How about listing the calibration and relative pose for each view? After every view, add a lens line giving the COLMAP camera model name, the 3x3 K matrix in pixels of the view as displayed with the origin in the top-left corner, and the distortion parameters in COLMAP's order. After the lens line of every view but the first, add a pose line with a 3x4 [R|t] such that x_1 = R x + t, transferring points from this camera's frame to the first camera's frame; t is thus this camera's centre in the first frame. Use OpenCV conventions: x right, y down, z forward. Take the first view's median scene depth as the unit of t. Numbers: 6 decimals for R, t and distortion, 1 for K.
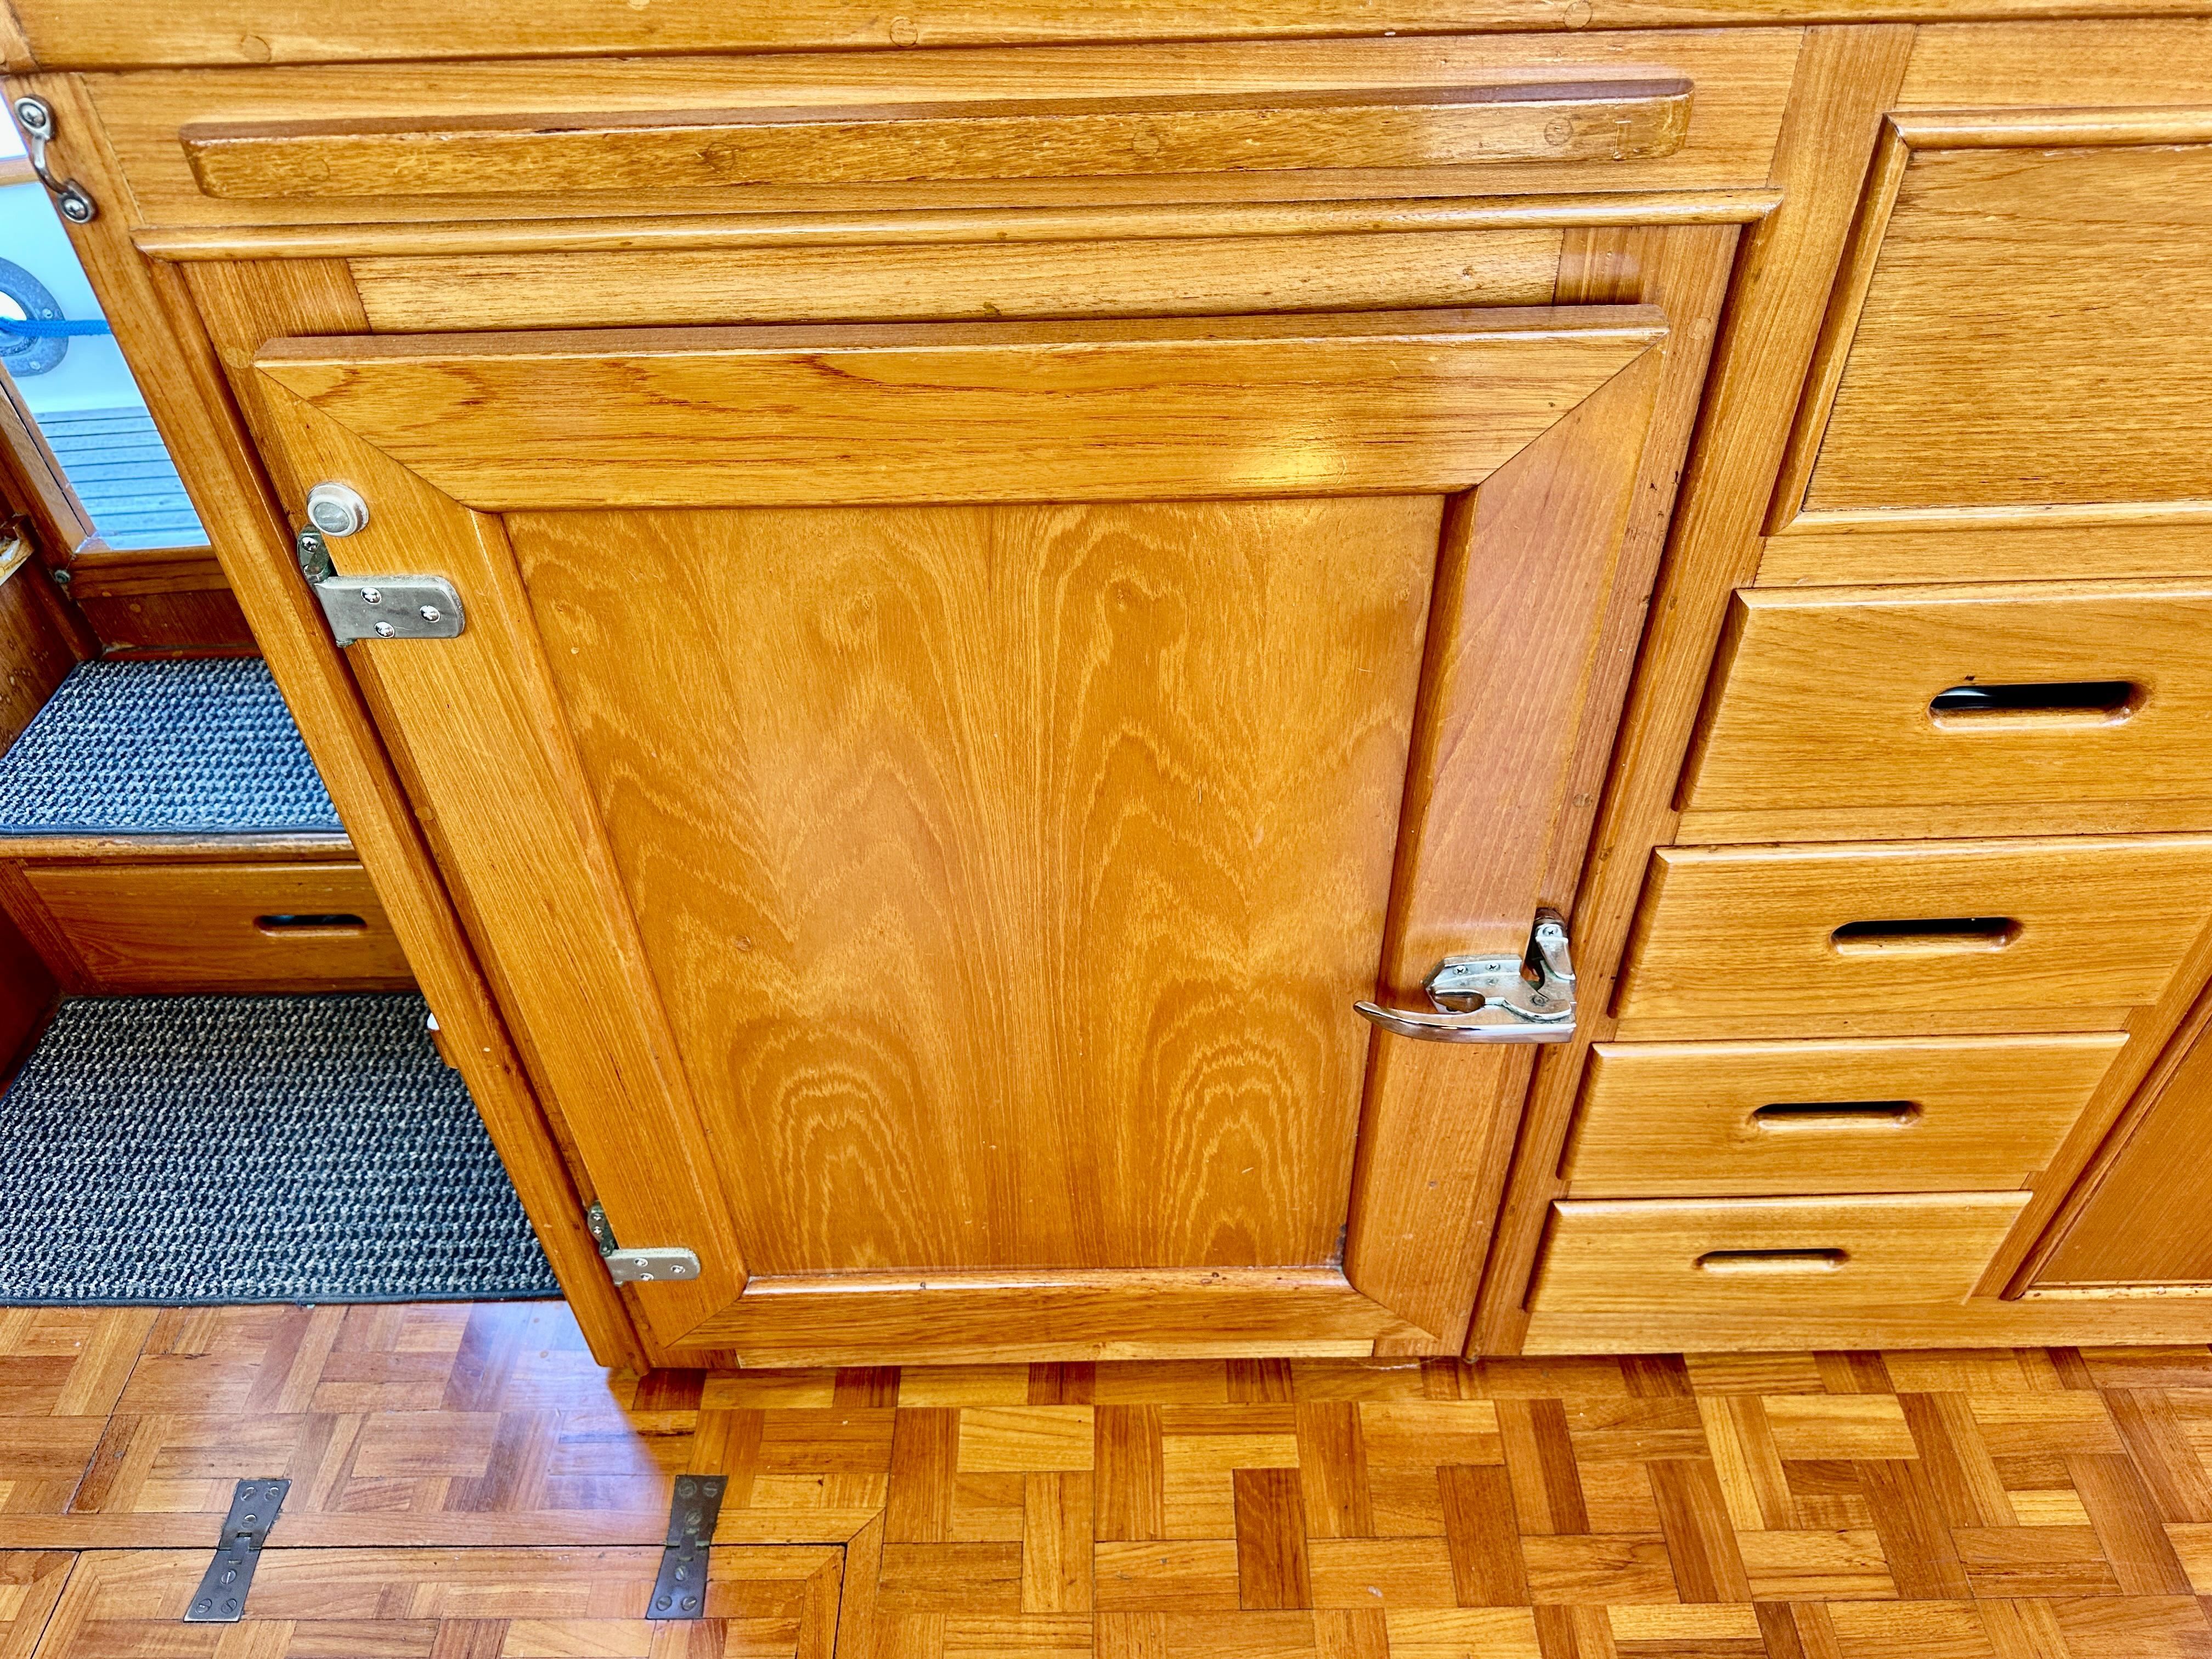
lens RADIAL K [[1587.6, 0, 1111.4], [0, 1587.6, 838.3], [0, 0, 1]] dist [0.036054, -0.050051]
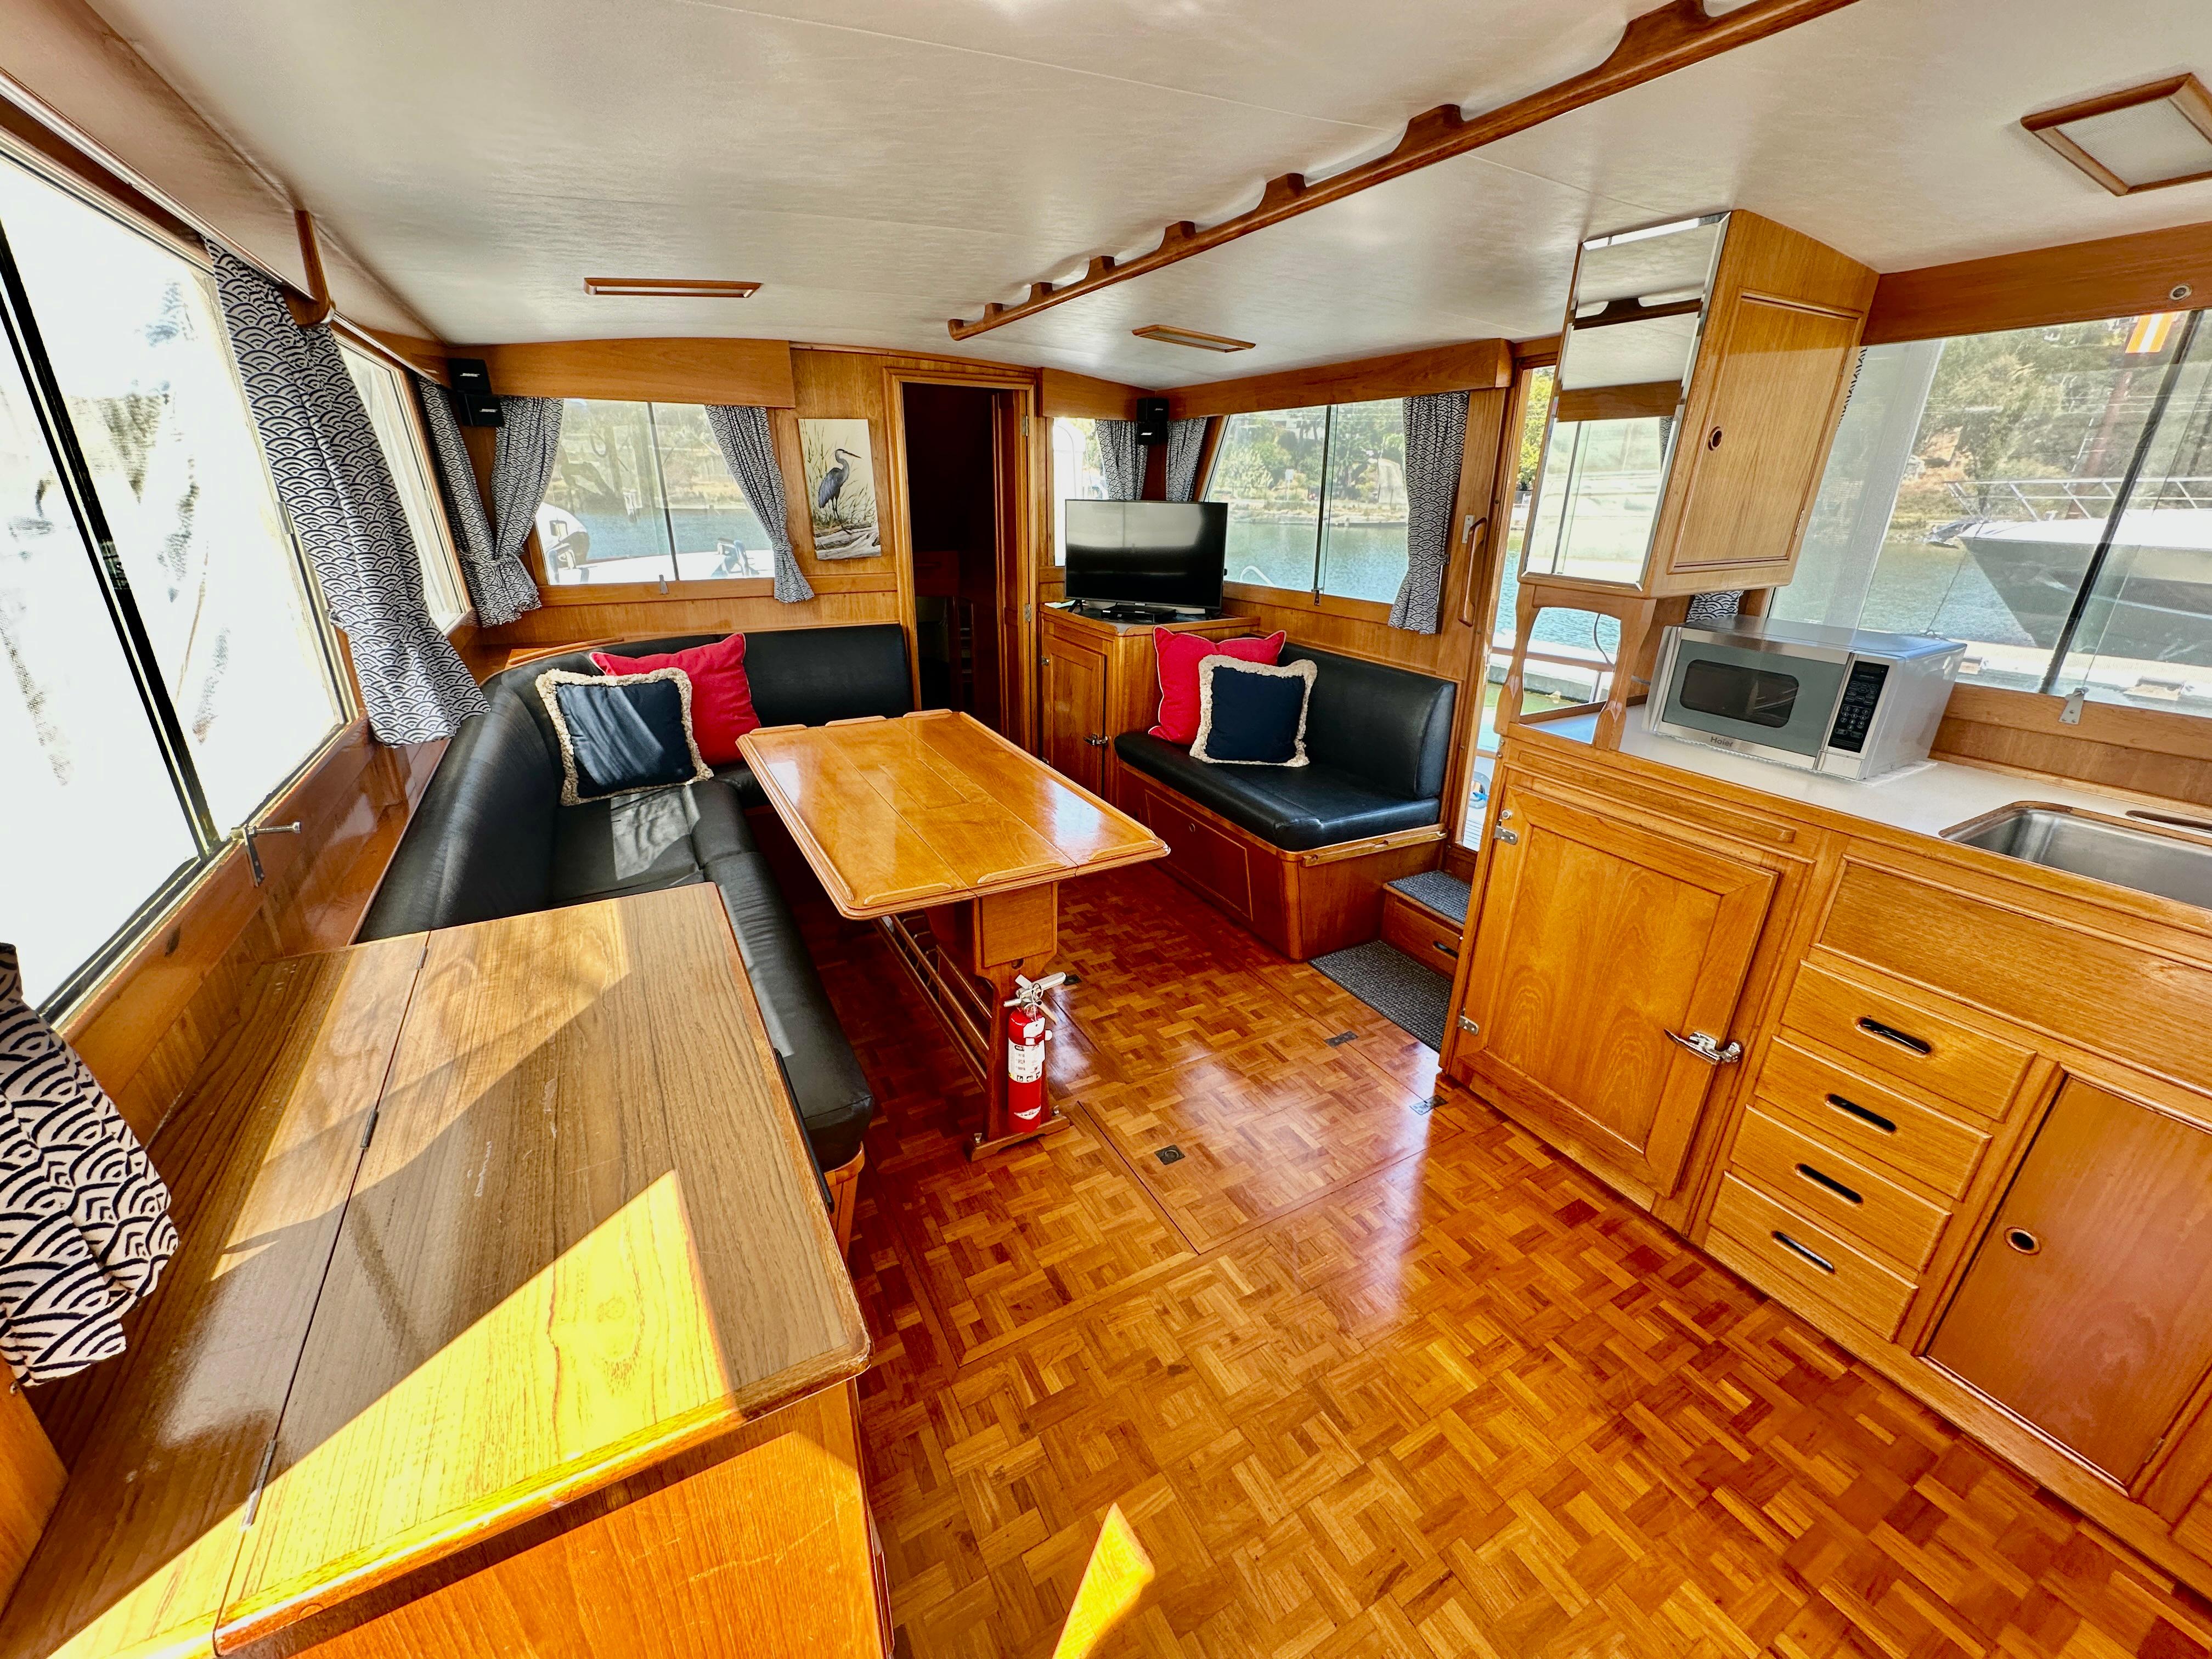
lens RADIAL K [[889.3, 0, 1099.6], [0, 889.3, 829.4], [0, 0, 1]] dist [-0.001810, 0.000712]
pose [[0.479584, 0.352452, -0.803603, 1.058465], [-0.614876, 0.788339, -0.021196, 0.612167], [0.626041, 0.504281, 0.594789, -1.340978]]
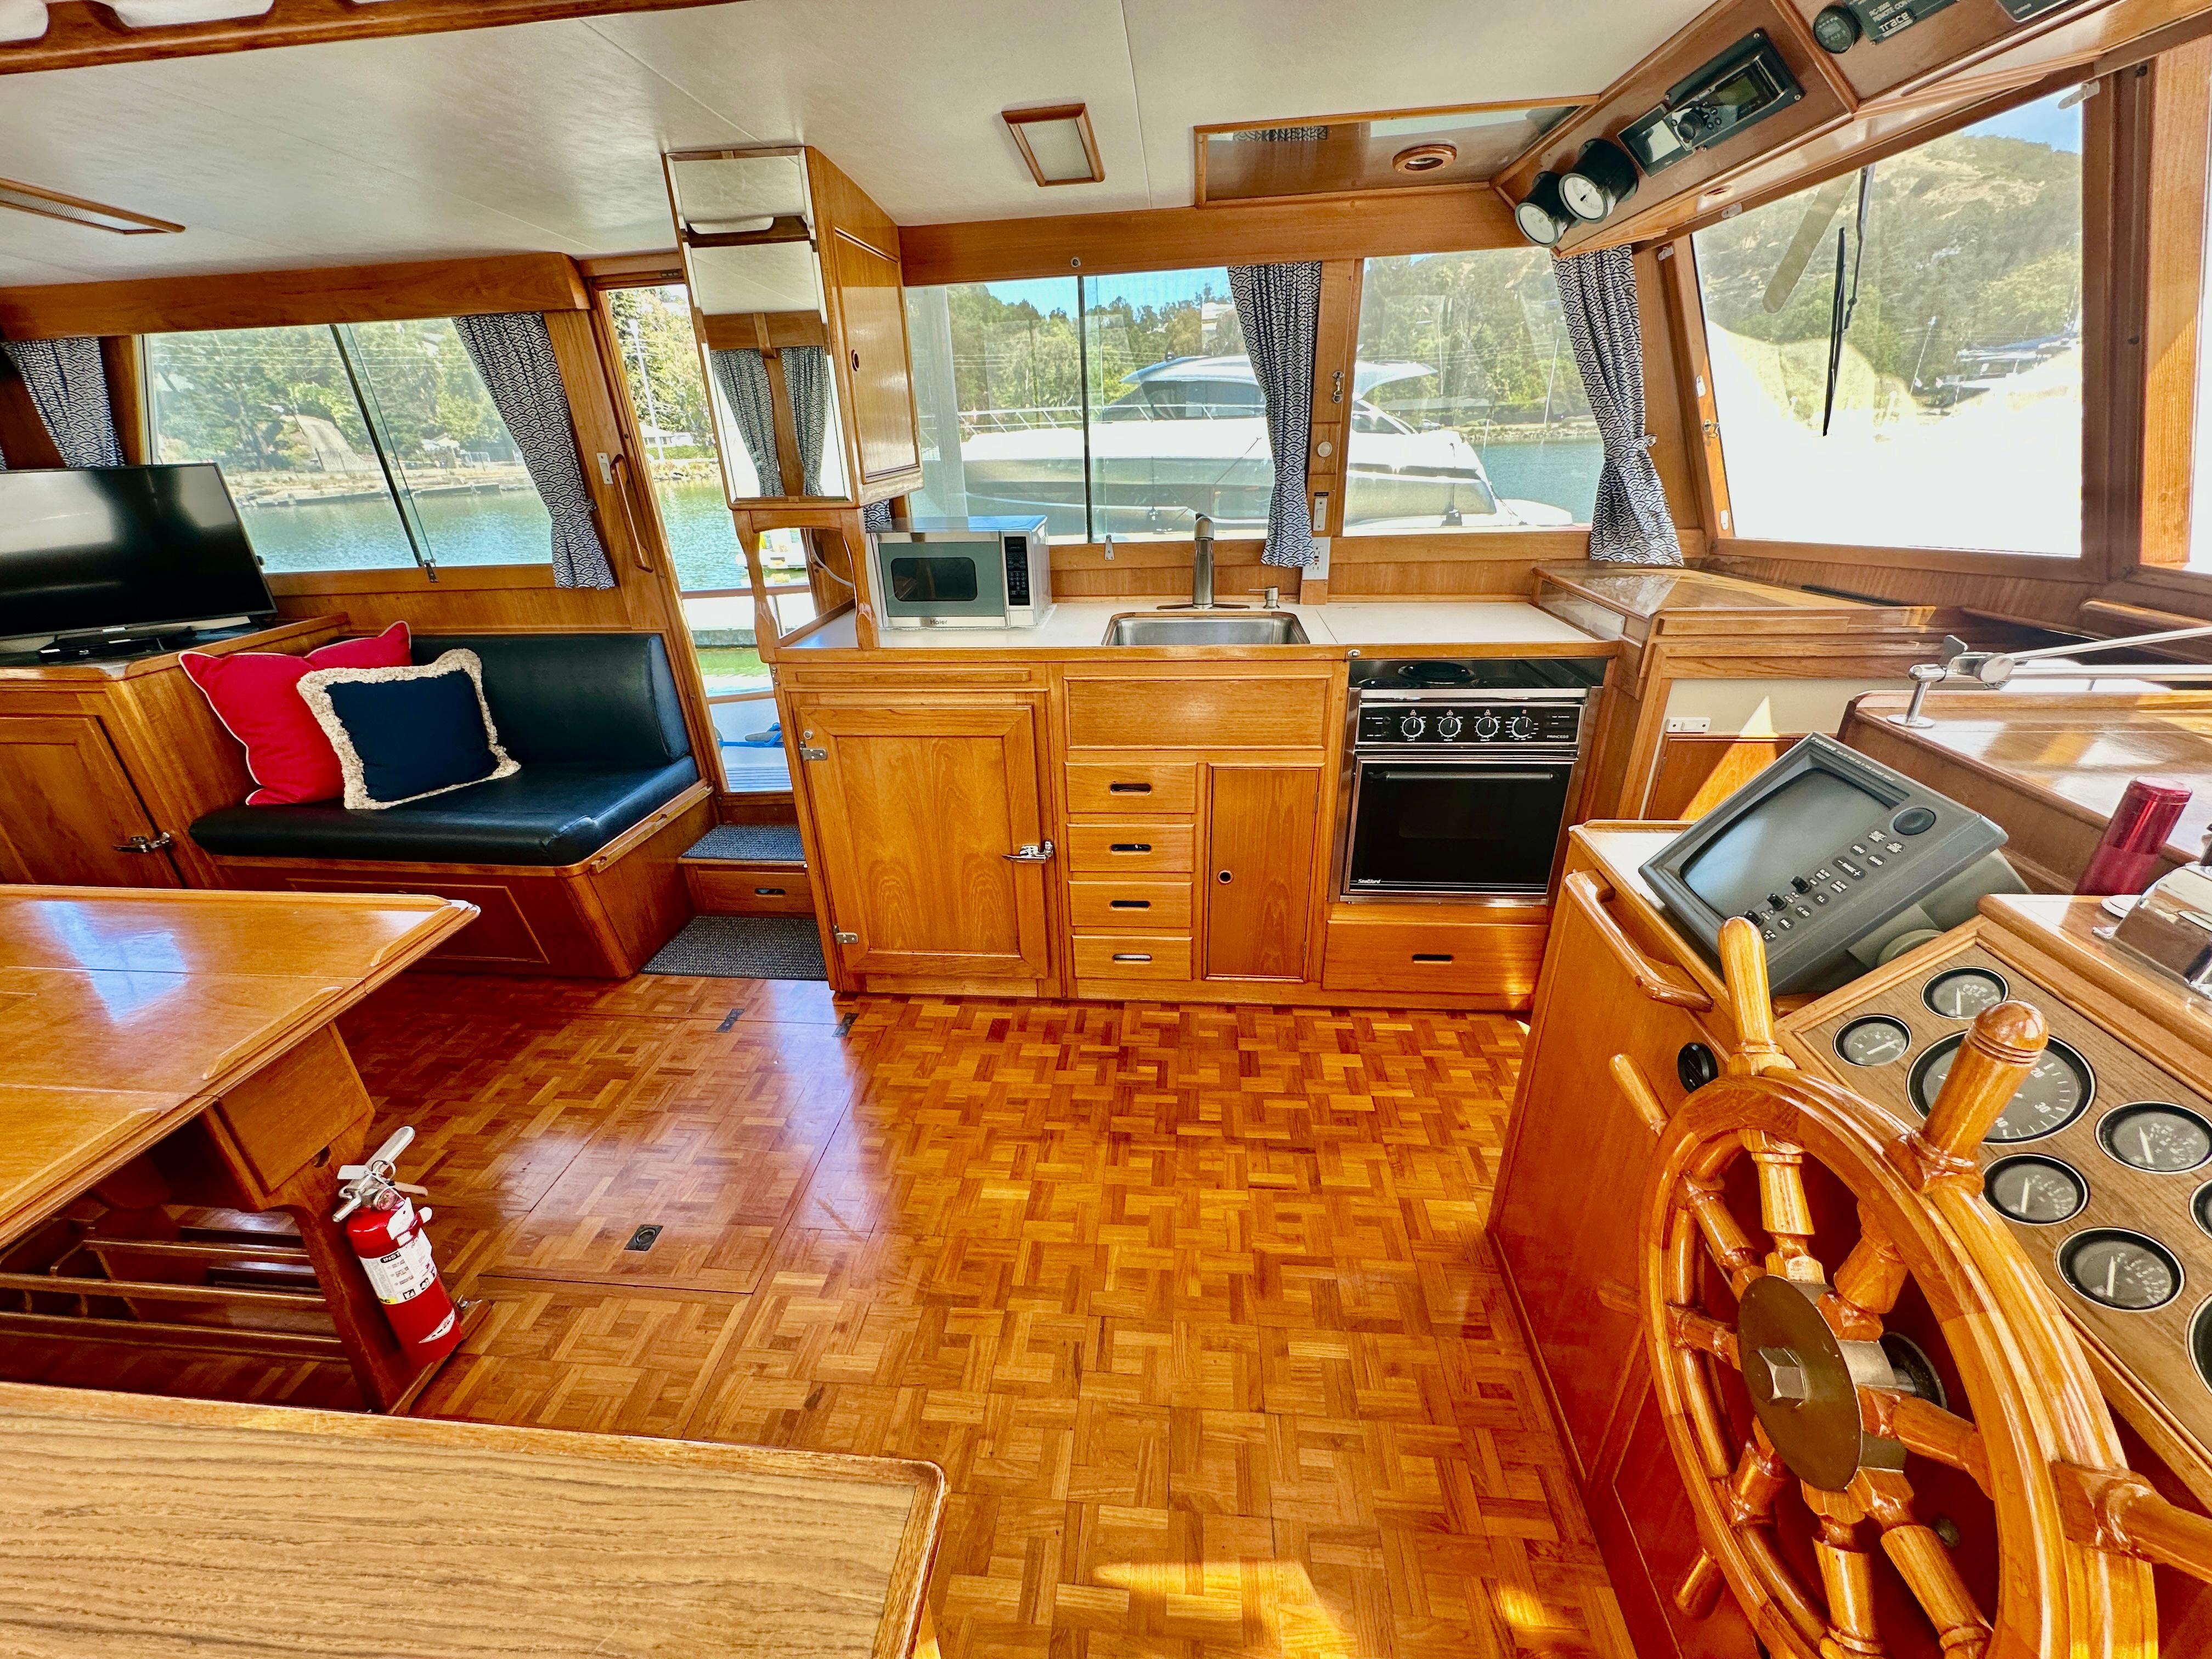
lens RADIAL K [[889.3, 0, 1107.3], [0, 889.3, 829.9], [0, 0, 1]] dist [-0.001810, 0.000712]
pose [[0.995841, 0.035991, -0.083702, 0.687874], [-0.059811, 0.951247, -0.302574, 0.815309], [0.068731, 0.306322, 0.949444, -1.474621]]
